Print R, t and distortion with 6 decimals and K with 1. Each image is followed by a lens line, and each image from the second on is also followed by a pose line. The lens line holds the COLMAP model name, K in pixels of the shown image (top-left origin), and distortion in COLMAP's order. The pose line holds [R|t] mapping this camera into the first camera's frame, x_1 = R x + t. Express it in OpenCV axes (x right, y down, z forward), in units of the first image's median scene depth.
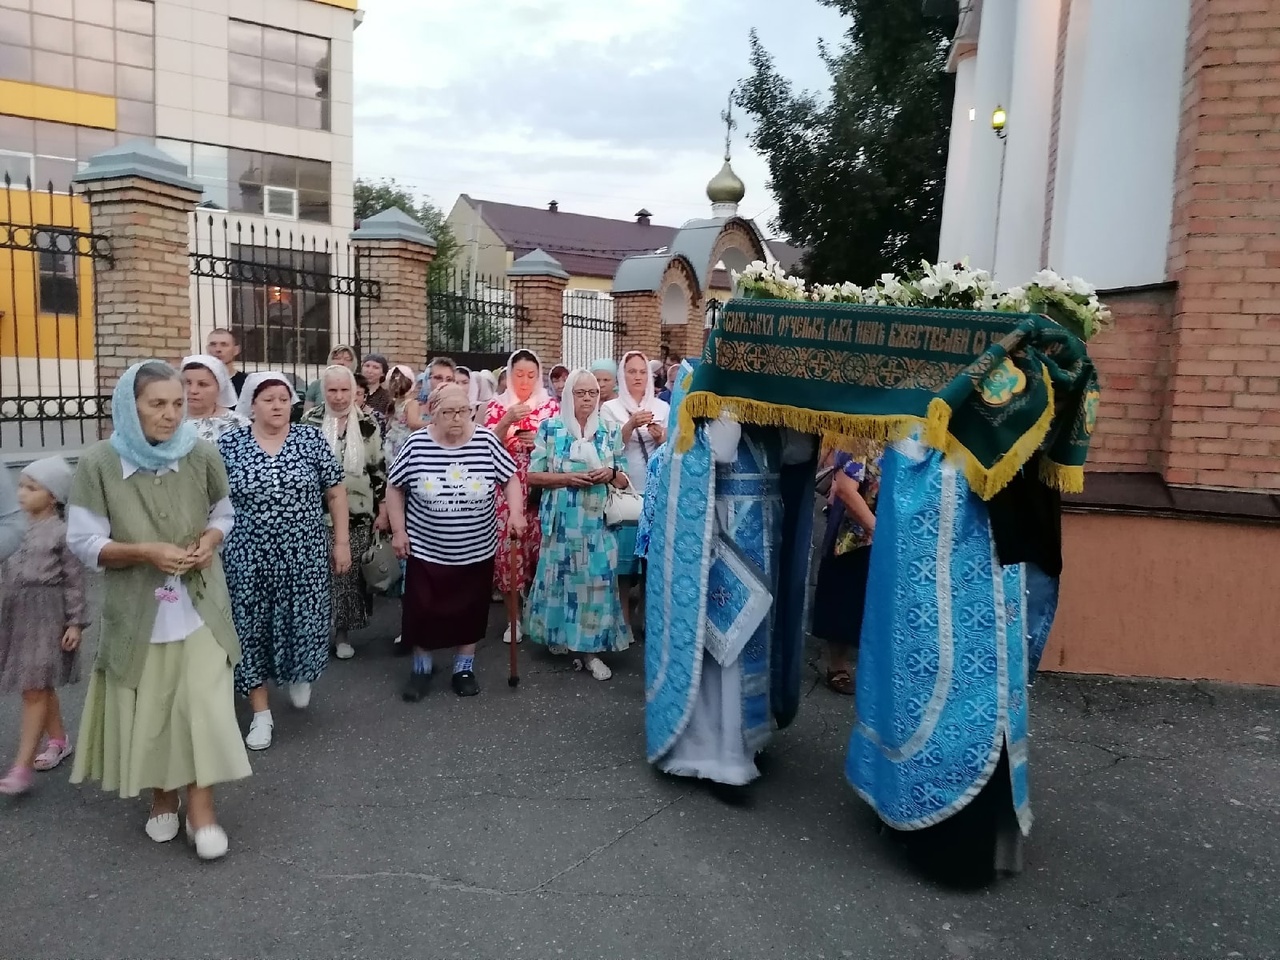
lens RADIAL K [[966.0, 0, 640.0], [0, 966.0, 480.0], [0, 0, 1]] dist [0.088824, -0.111840]
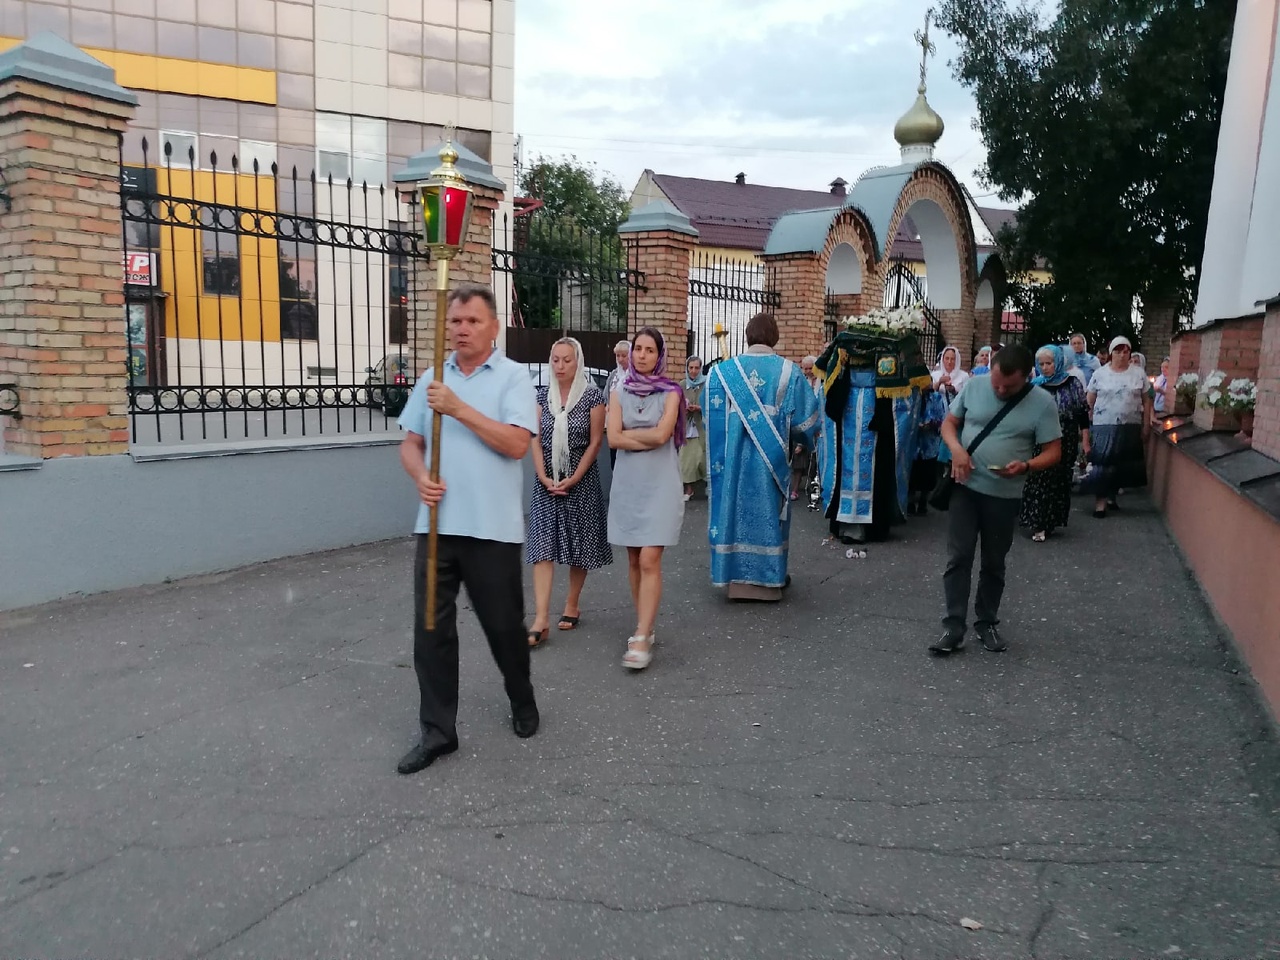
lens RADIAL K [[964.3, 0, 640.0], [0, 964.3, 480.0], [0, 0, 1]] dist [0.100025, -0.138370]
pose [[0.980060, 0.026006, -0.196991, 0.038408], [-0.022468, 0.999544, 0.020177, -0.020850], [0.197426, -0.015349, 0.980198, 0.194433]]
